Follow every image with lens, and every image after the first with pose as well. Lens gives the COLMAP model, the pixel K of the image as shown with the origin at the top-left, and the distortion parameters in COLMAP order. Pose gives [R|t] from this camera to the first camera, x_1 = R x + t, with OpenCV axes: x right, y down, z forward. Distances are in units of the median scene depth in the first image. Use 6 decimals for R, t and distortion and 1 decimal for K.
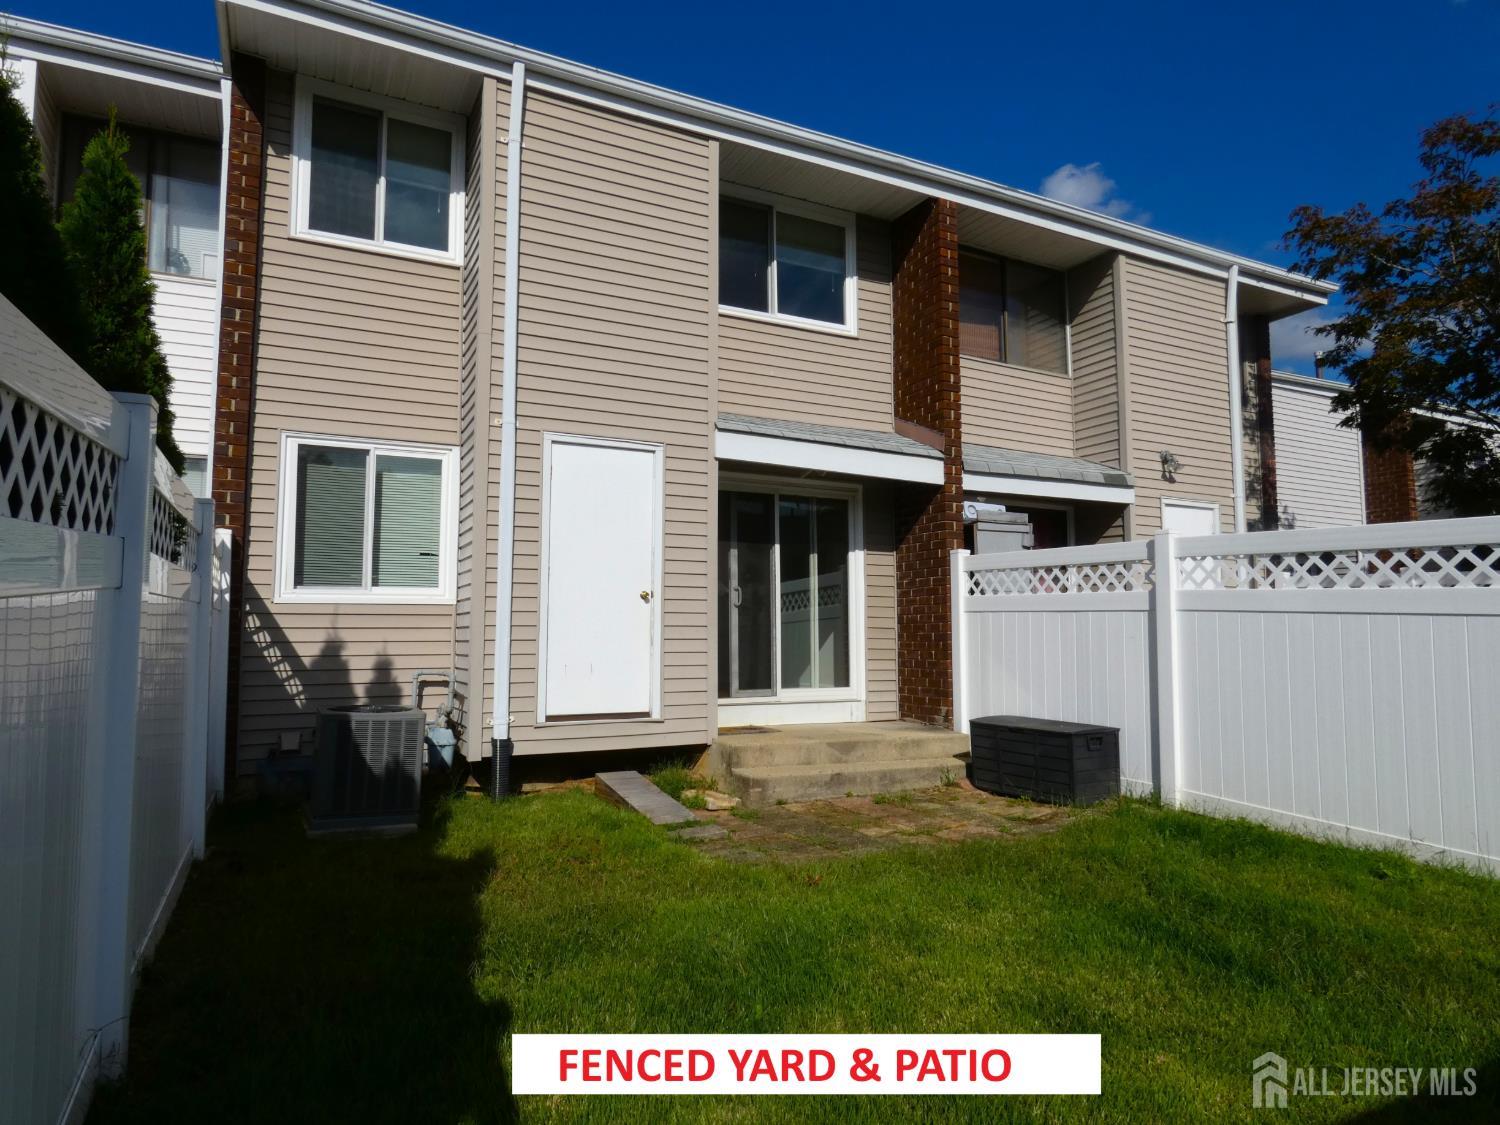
lens RADIAL K [[903.1, 0, 750.0], [0, 903.1, 562.5], [0, 0, 1]] dist [-0.000289, -0.002171]
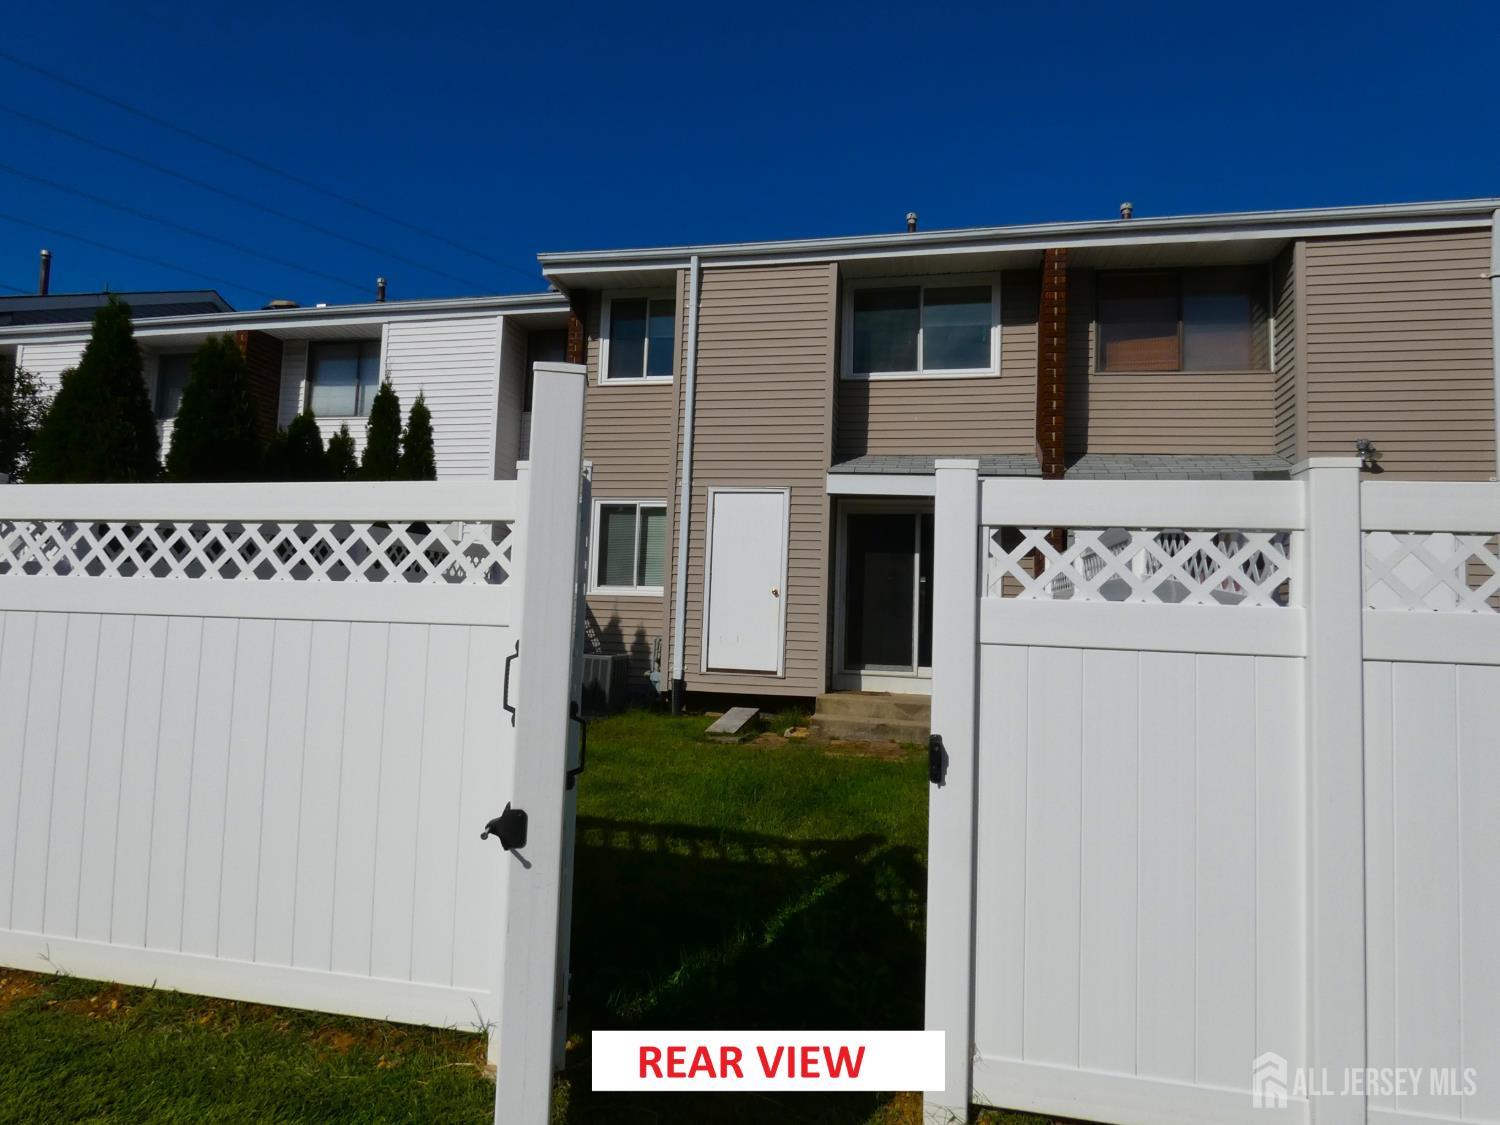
lens RADIAL K [[903.1, 0, 750.0], [0, 903.1, 562.5], [0, 0, 1]] dist [-0.000289, -0.002171]
pose [[0.778057, -0.017887, -0.627939, 0.793723], [0.015515, 0.999837, -0.009257, 0.001894], [0.628002, -0.002540, 0.778208, -0.171993]]
